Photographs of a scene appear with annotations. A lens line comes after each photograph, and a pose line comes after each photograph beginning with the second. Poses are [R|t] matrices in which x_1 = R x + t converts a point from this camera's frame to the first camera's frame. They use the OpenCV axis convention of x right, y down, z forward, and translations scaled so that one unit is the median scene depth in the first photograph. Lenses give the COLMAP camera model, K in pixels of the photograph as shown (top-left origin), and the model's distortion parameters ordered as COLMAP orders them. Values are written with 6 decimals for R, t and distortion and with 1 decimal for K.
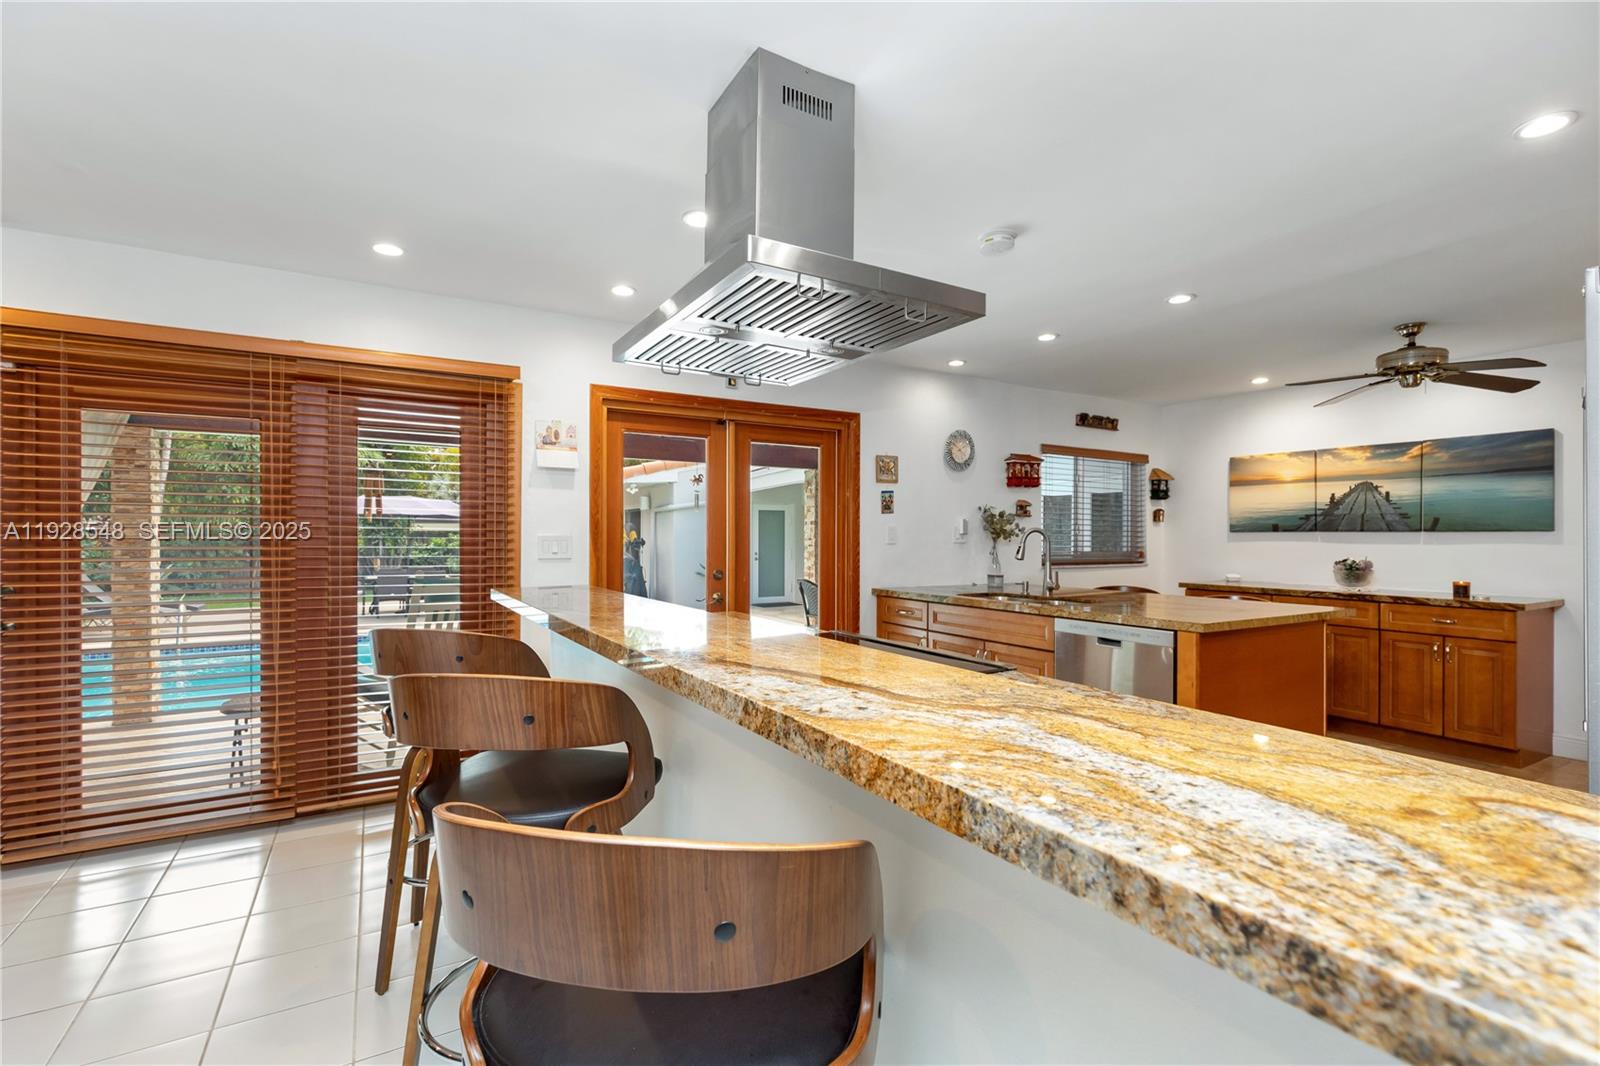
lens RADIAL K [[715.3, 0, 795.8], [0, 715.3, 539.4], [0, 0, 1]] dist [-0.000950, -0.000222]
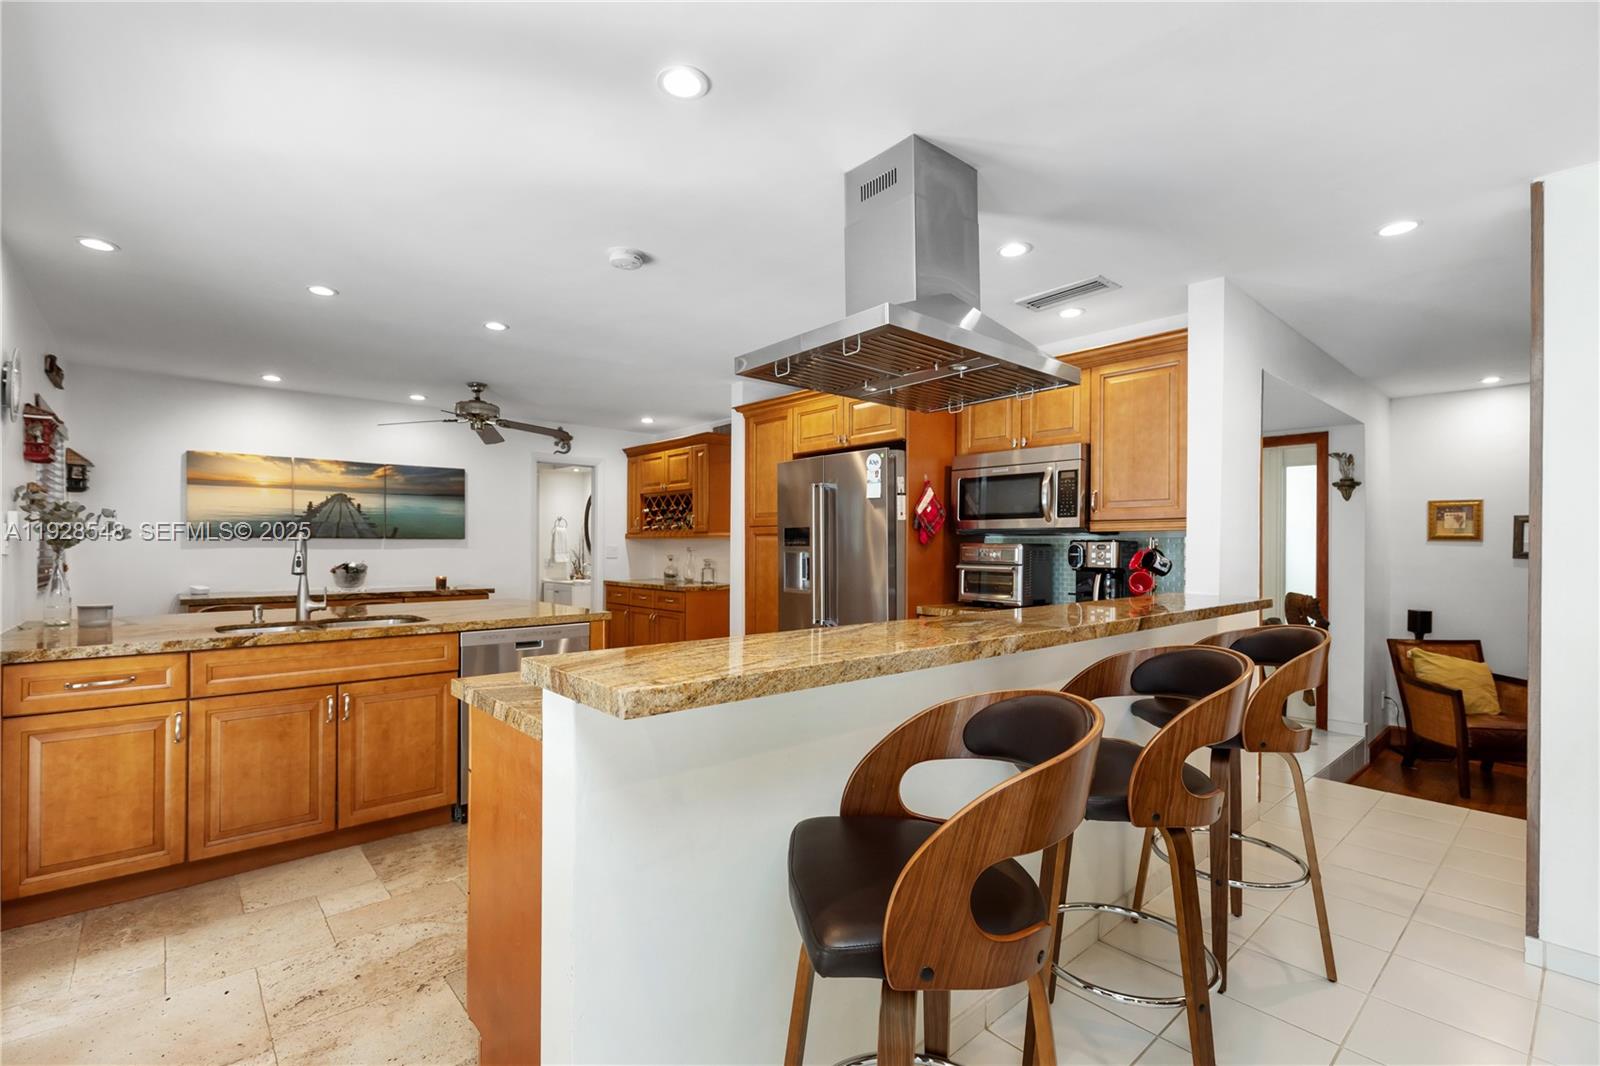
lens RADIAL K [[715.3, 0, 795.8], [0, 715.3, 539.4], [0, 0, 1]] dist [-0.000950, -0.000222]
pose [[-0.186270, 0.003219, 0.982493, -0.458938], [0.001523, 0.999994, -0.002987, -0.005120], [-0.982497, 0.000940, -0.186274, 0.549713]]
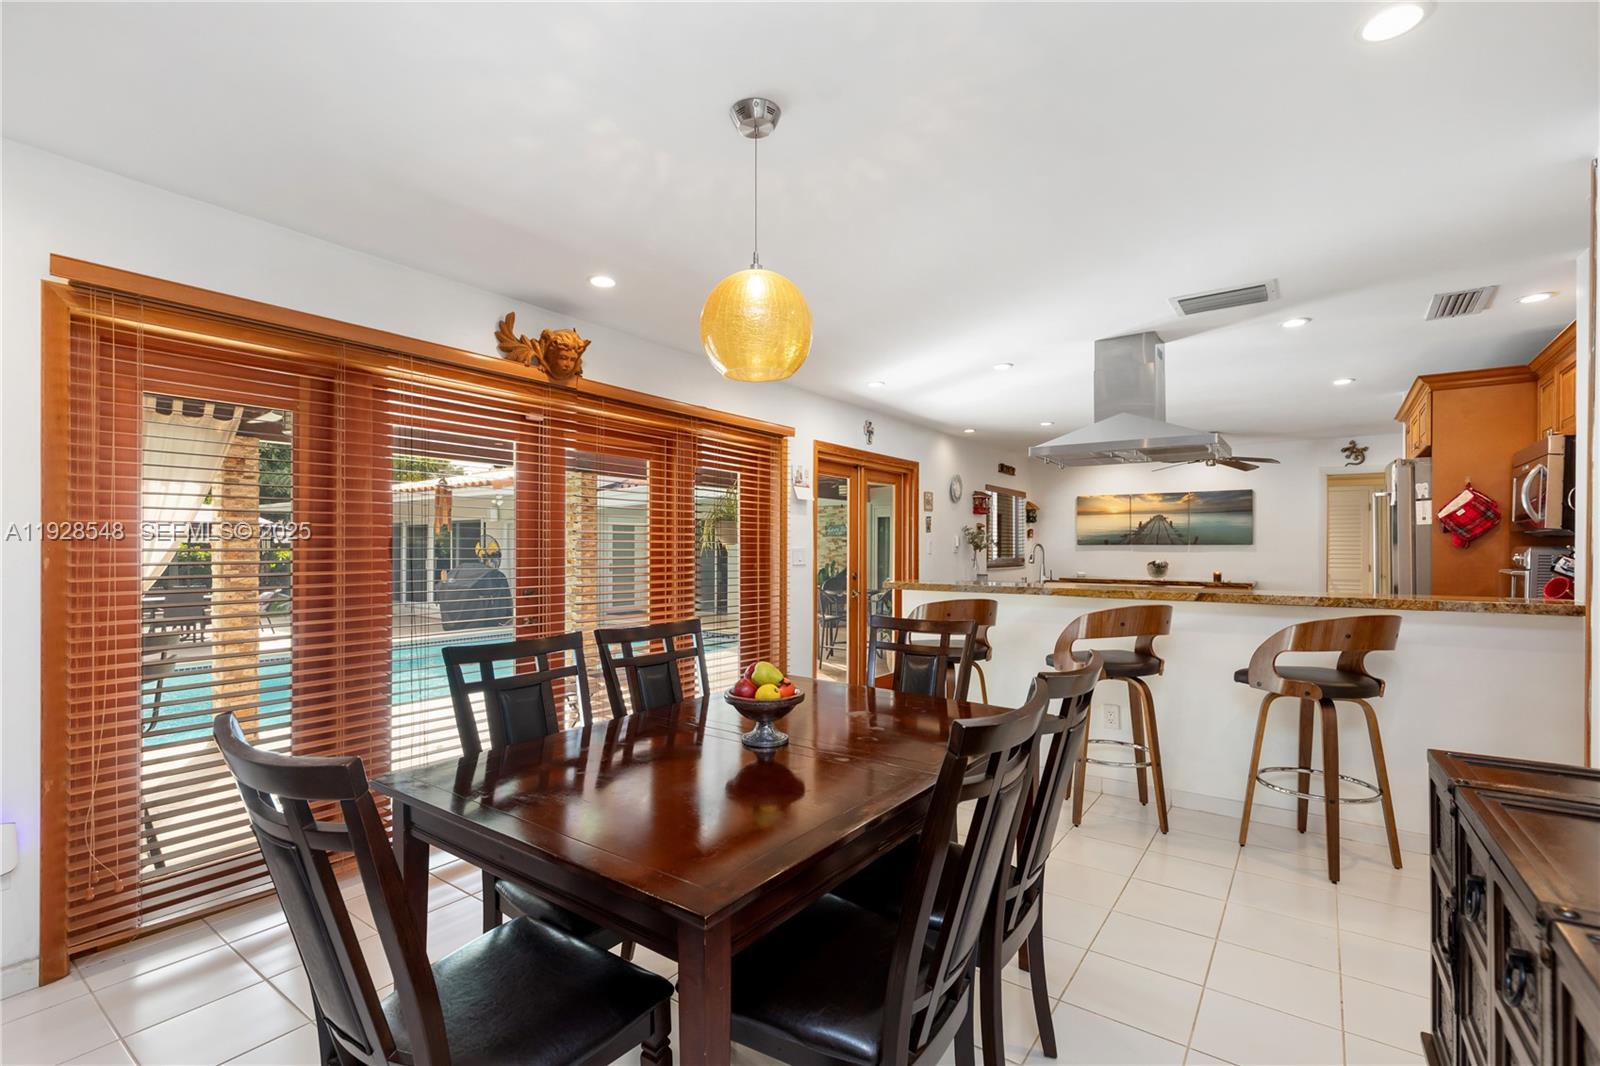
lens RADIAL K [[720.6, 0, 792.8], [0, 720.6, 546.6], [0, 0, 1]] dist [0.001252, -0.000236]
pose [[0.916633, -0.001285, 0.399727, -0.711597], [0.003303, 0.999985, -0.004359, -0.002059], [-0.399716, 0.005316, 0.916624, -0.218126]]
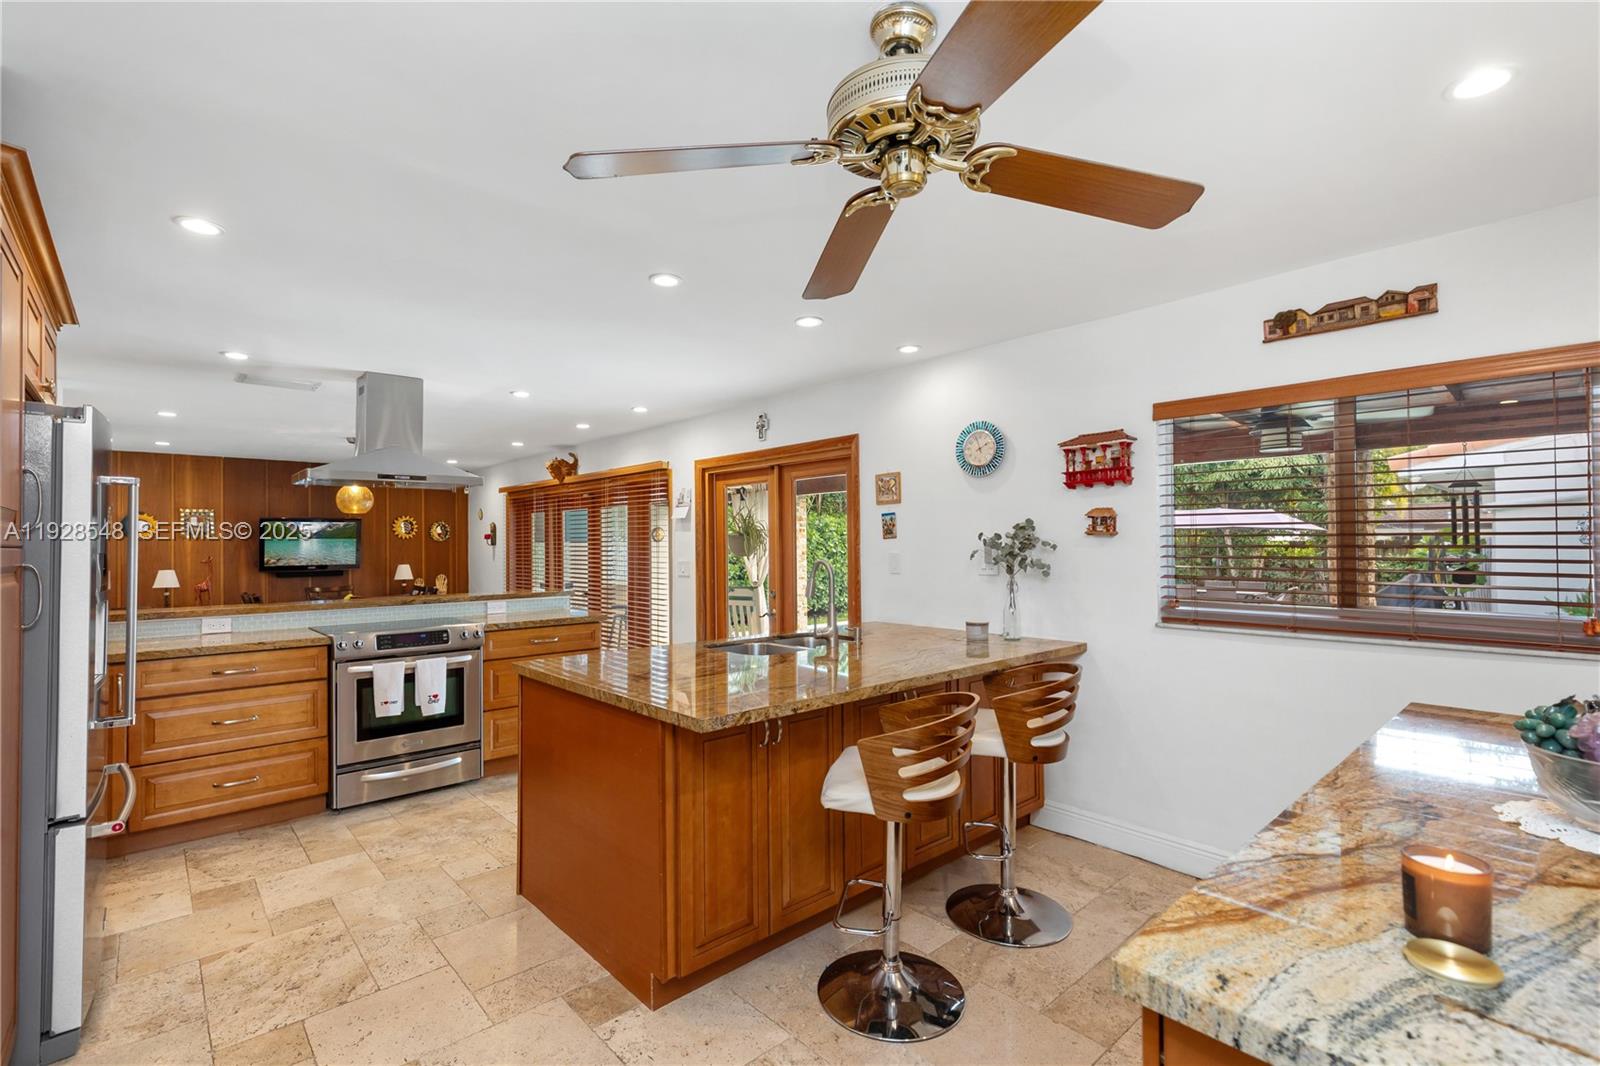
lens RADIAL K [[715.3, 0, 795.8], [0, 715.3, 539.4], [0, 0, 1]] dist [-0.000950, -0.000222]
pose [[0.206559, -0.012994, -0.978348, 0.986427], [0.004089, 0.999915, -0.012417, -0.025302], [0.978426, -0.001436, 0.206594, 0.718457]]
